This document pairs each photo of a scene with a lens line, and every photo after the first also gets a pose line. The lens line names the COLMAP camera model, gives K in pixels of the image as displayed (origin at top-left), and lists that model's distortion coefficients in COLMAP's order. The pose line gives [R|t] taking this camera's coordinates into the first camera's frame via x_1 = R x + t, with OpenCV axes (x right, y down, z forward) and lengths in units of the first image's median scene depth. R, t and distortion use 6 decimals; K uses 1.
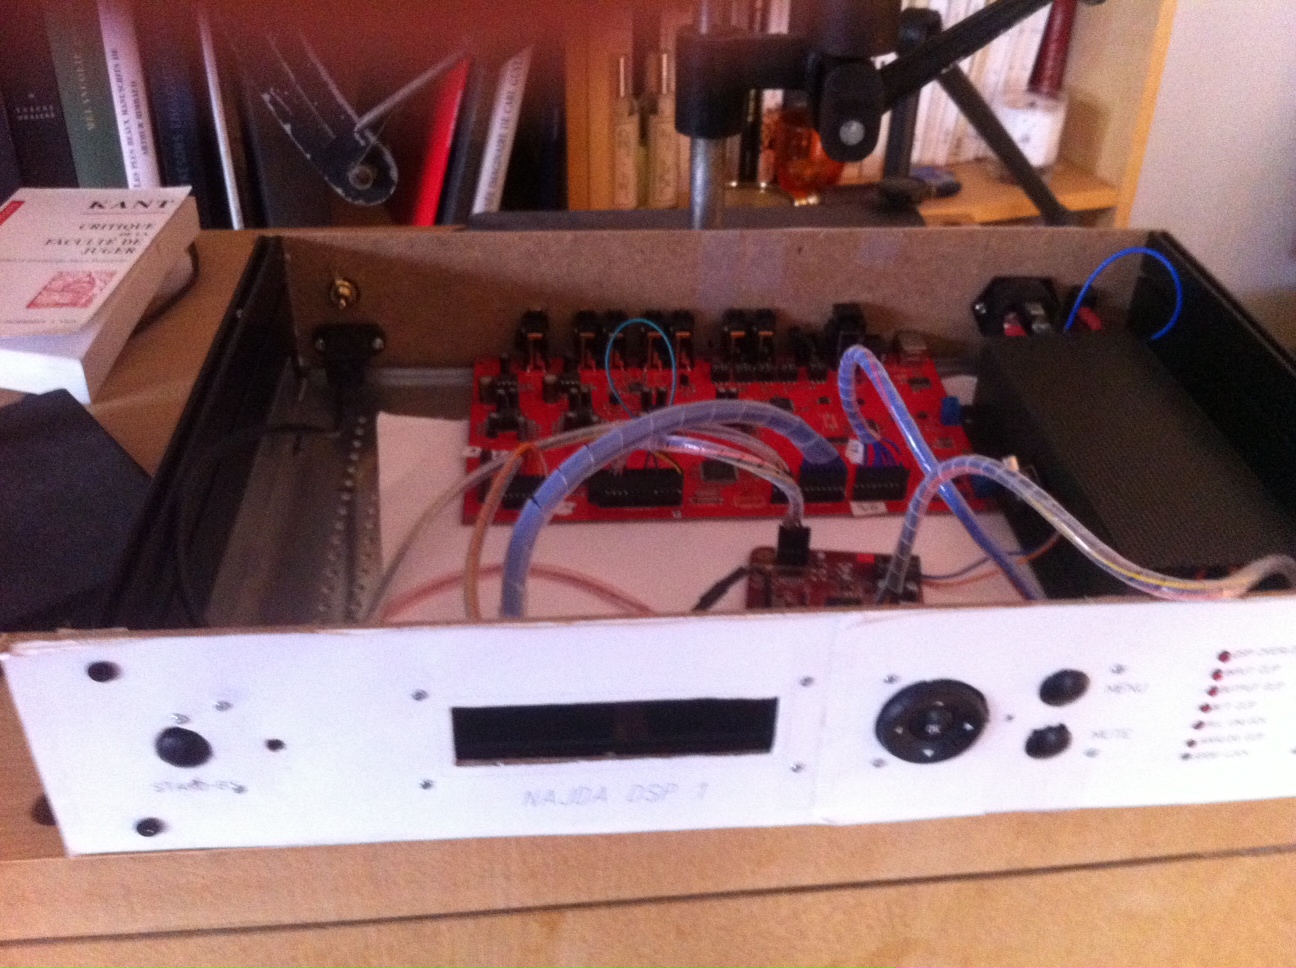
lens RADIAL K [[1294.4, 0, 648.0], [0, 1294.4, 484.0], [0, 0, 1]] dist [0.069797, -0.254461]
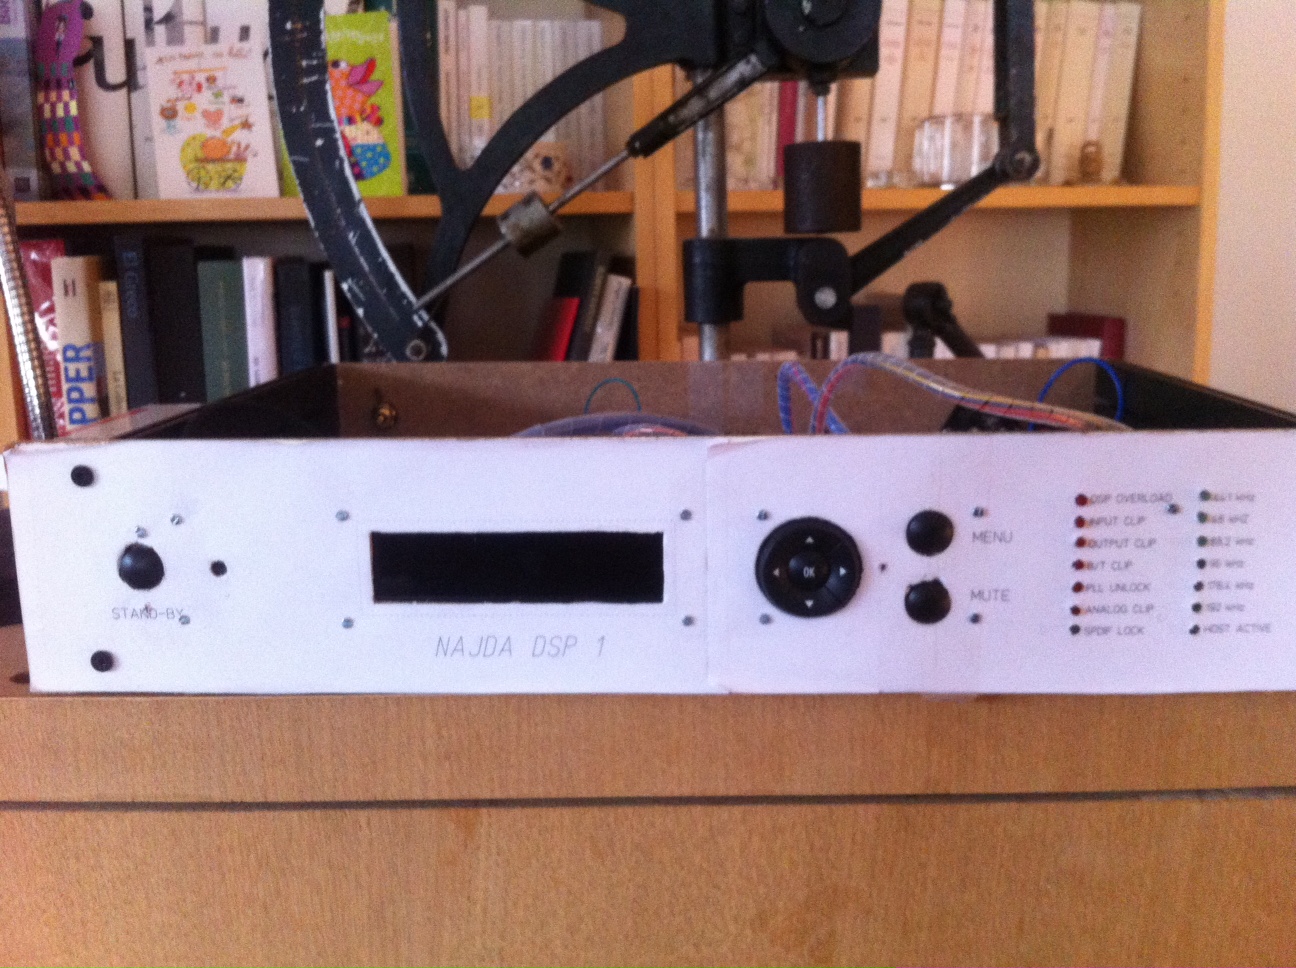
lens RADIAL K [[1298.0, 0, 648.0], [0, 1298.0, 484.0], [0, 0, 1]] dist [0.111150, -0.400550]
pose [[0.991911, -0.016857, -0.125812, 0.193119], [-0.034639, 0.917582, -0.396035, 0.476840], [0.122119, 0.397189, 0.909576, -0.020700]]
